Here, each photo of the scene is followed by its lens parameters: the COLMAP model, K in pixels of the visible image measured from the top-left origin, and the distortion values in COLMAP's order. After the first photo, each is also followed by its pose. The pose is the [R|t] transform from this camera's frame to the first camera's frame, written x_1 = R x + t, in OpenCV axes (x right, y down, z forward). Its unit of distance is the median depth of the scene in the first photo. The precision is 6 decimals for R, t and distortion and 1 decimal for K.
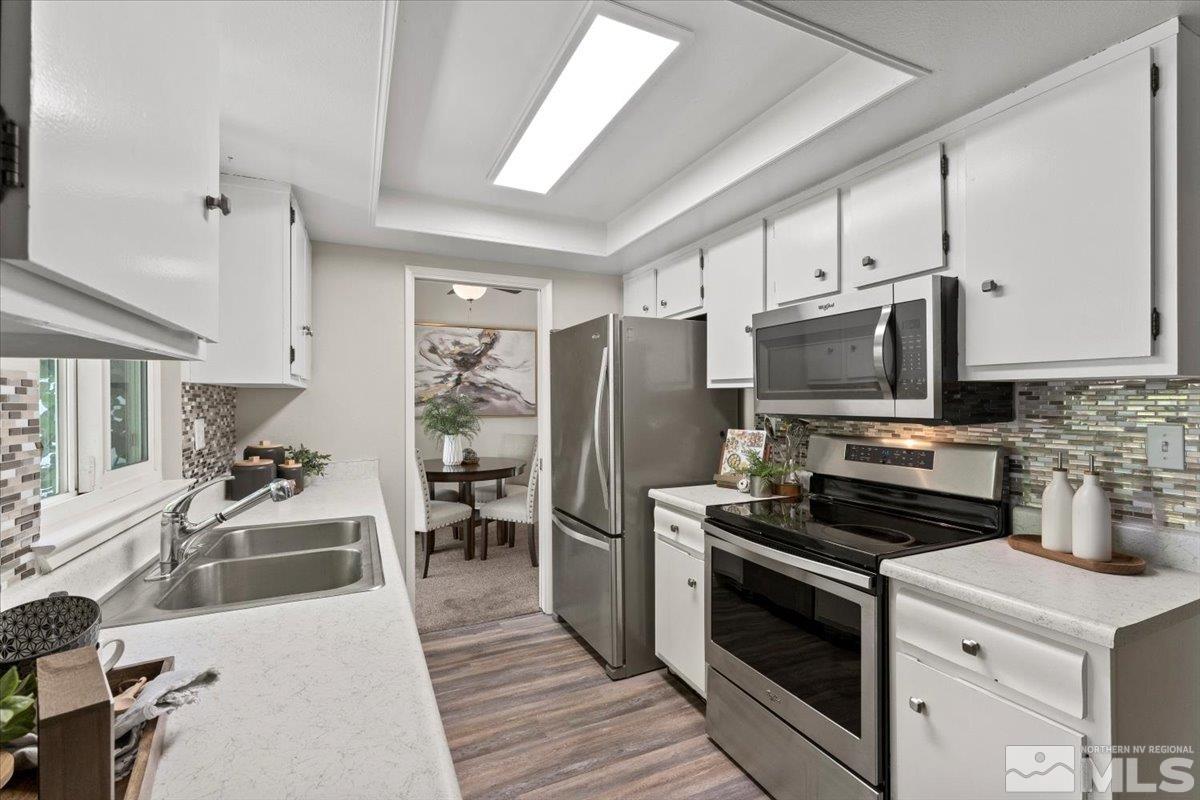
lens RADIAL K [[519.9, 0, 595.5], [0, 519.9, 401.7], [0, 0, 1]] dist [-0.000338, -0.000821]
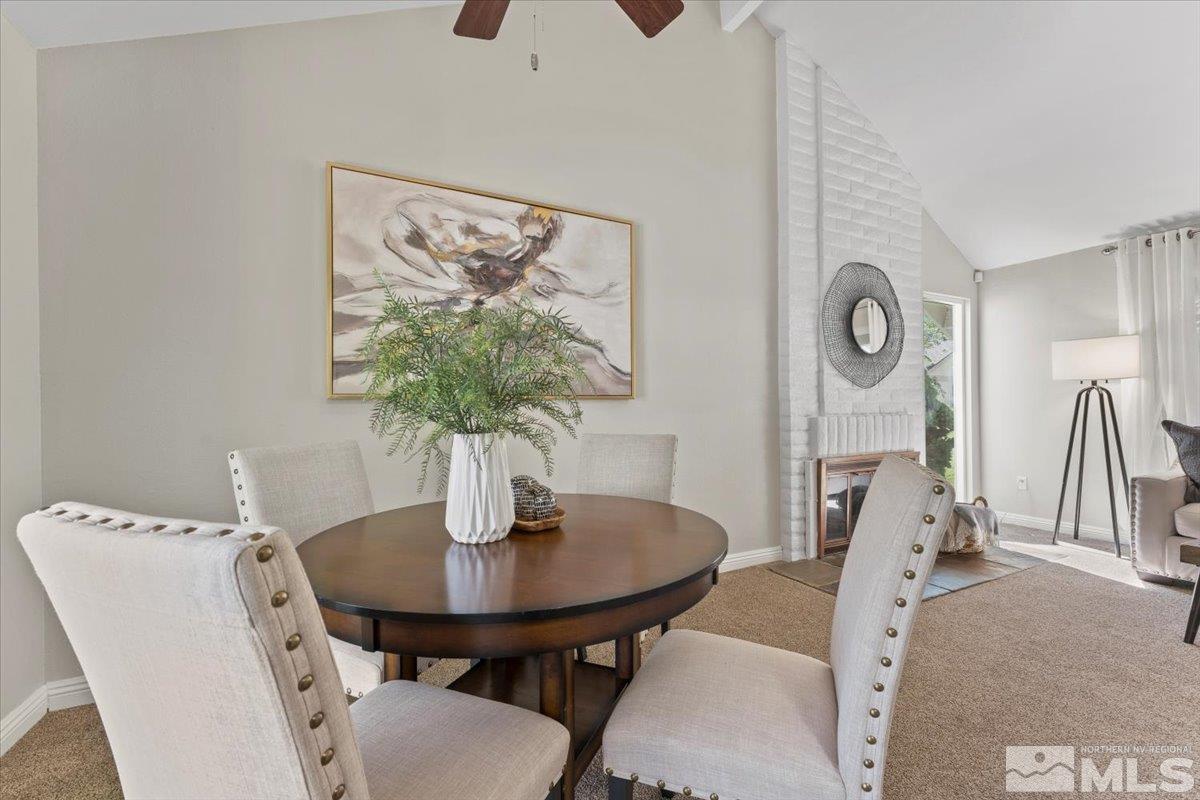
lens RADIAL K [[519.9, 0, 609.2], [0, 519.9, 403.0], [0, 0, 1]] dist [-0.000338, -0.000821]
pose [[0.999144, -0.005385, 0.041023, -0.167318], [0.005692, 0.999957, -0.007379, 0.037940], [-0.040982, 0.007606, 0.999131, 0.551088]]
